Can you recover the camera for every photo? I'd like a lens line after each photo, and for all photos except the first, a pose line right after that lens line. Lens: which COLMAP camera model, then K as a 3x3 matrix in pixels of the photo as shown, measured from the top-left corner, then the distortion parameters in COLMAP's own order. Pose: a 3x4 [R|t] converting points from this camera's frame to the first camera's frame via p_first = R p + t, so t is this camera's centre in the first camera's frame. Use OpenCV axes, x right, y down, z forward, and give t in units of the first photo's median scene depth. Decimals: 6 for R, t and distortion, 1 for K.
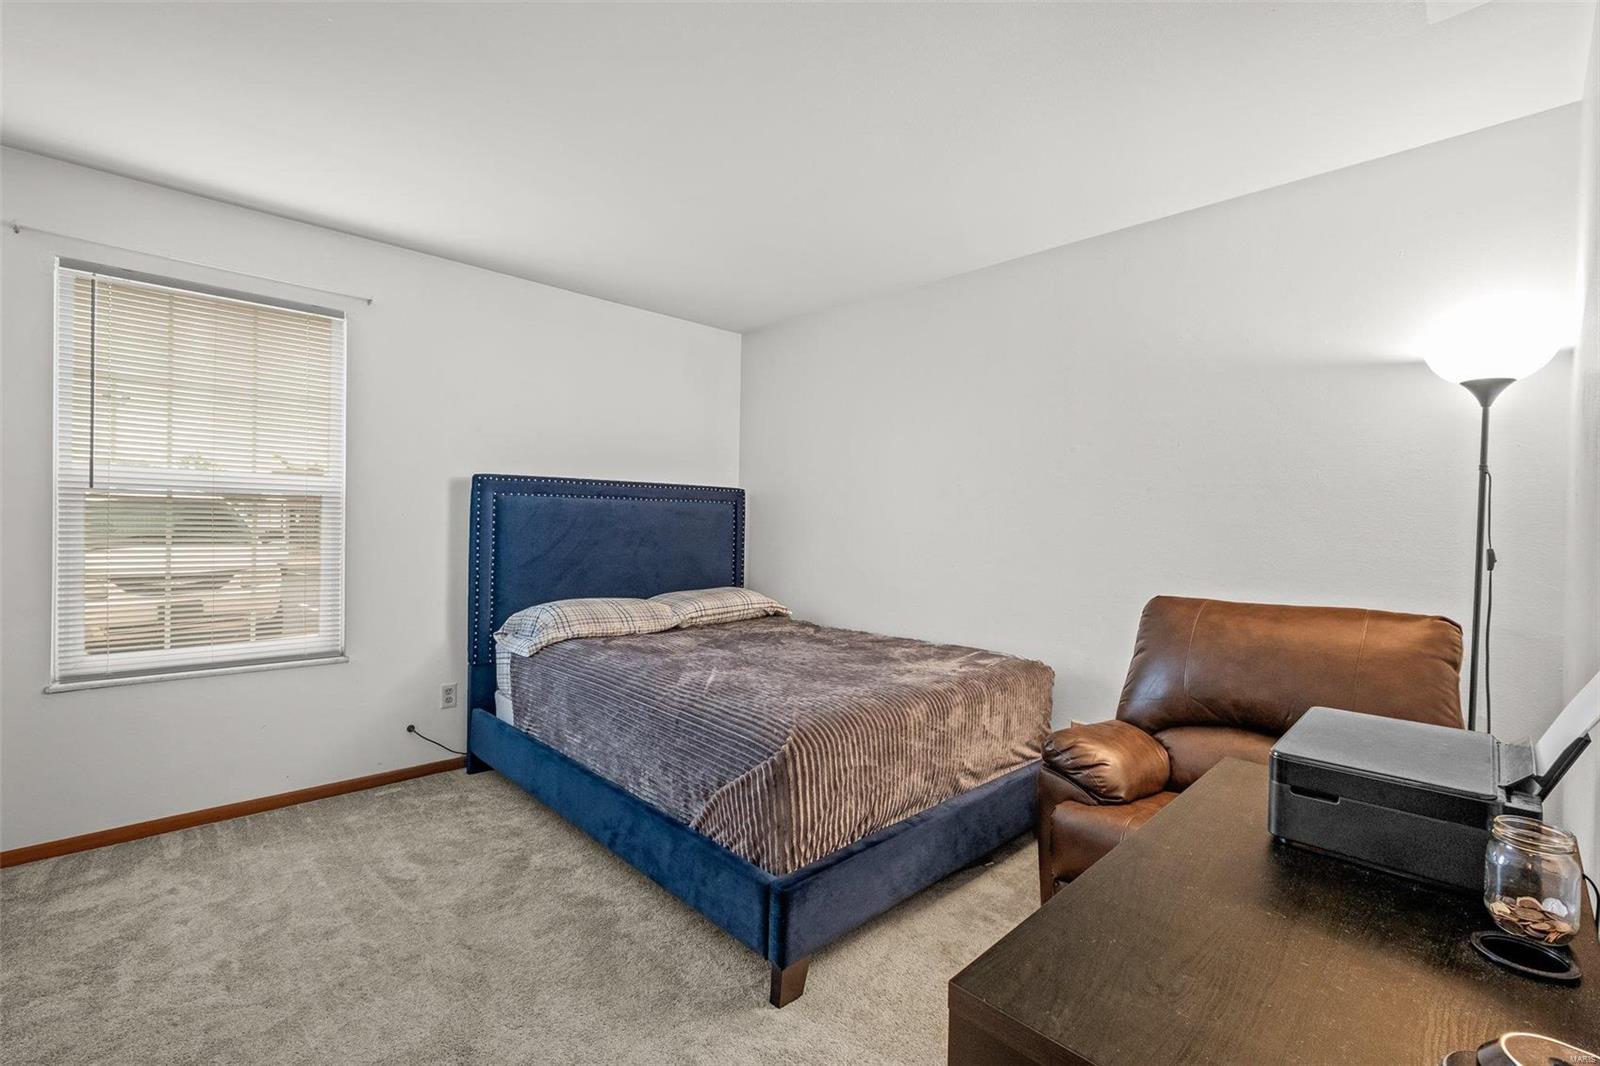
lens RADIAL K [[709.1, 0, 784.9], [0, 709.1, 535.3], [0, 0, 1]] dist [-0.001088, -0.000287]
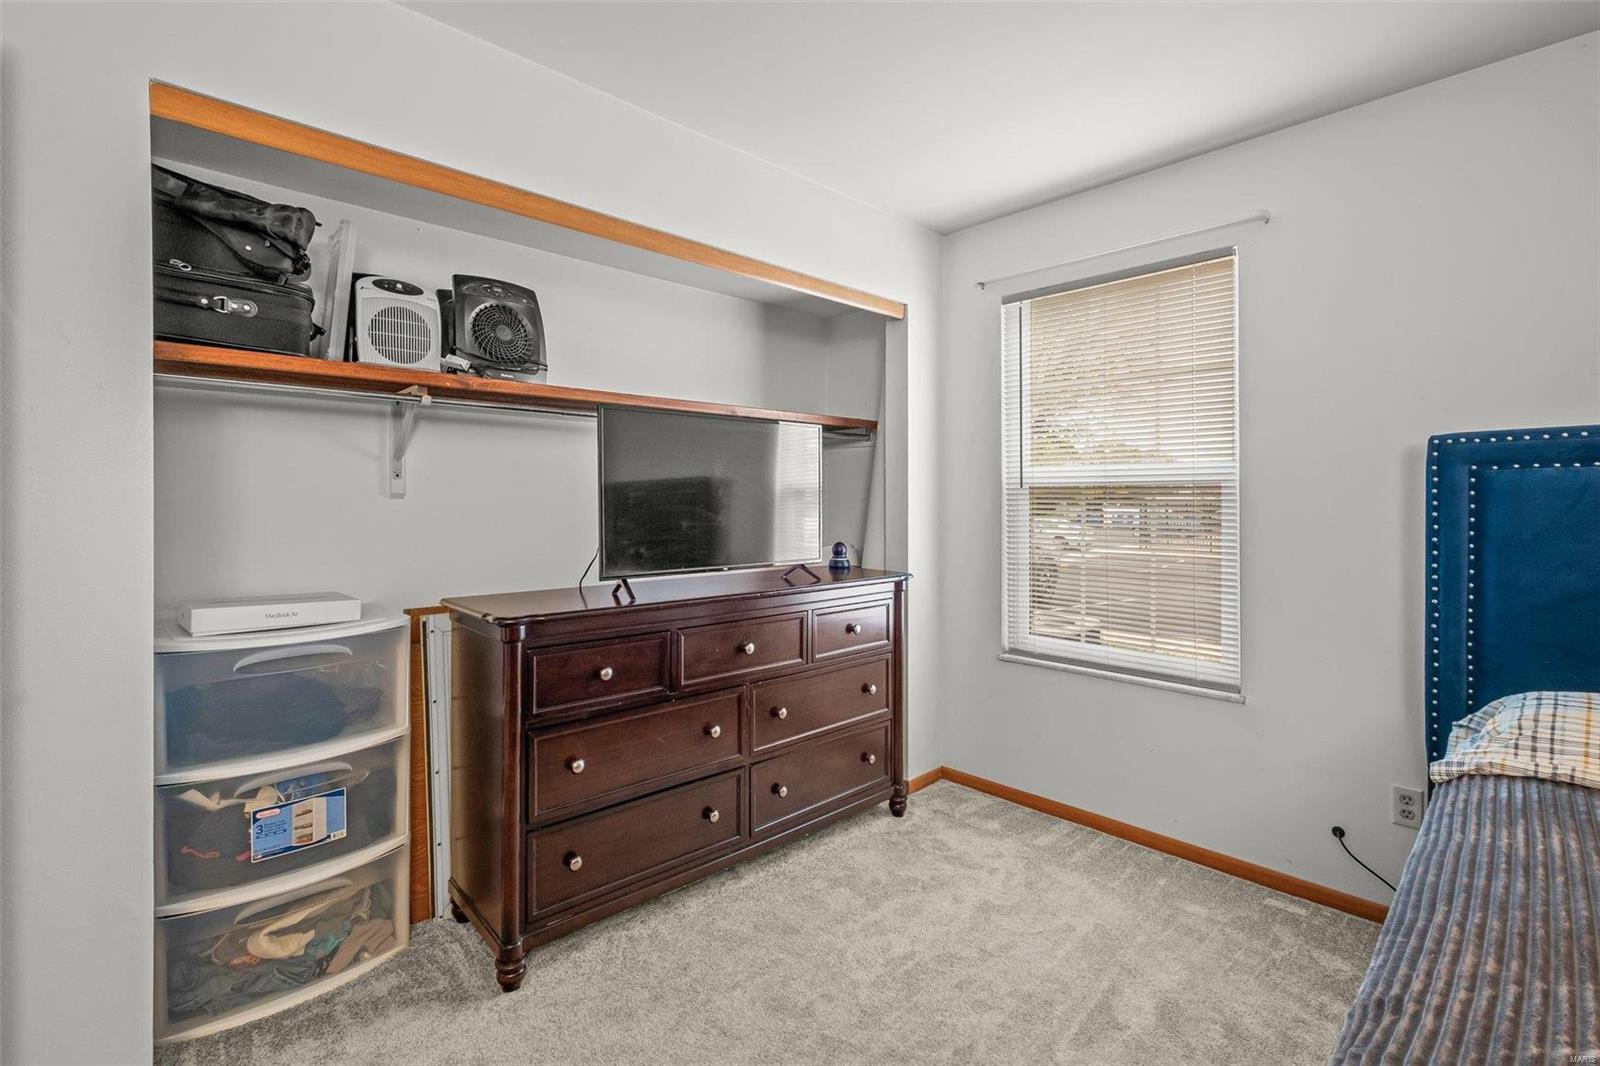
lens RADIAL K [[730.8, 0, 802.1], [0, 730.8, 500.5], [0, 0, 1]] dist [-0.001590, -0.000035]
pose [[-0.004821, -0.014853, -0.999878, 0.186555], [-0.014984, 0.999779, -0.014779, -0.021400], [0.999876, 0.014911, -0.005043, 0.590893]]
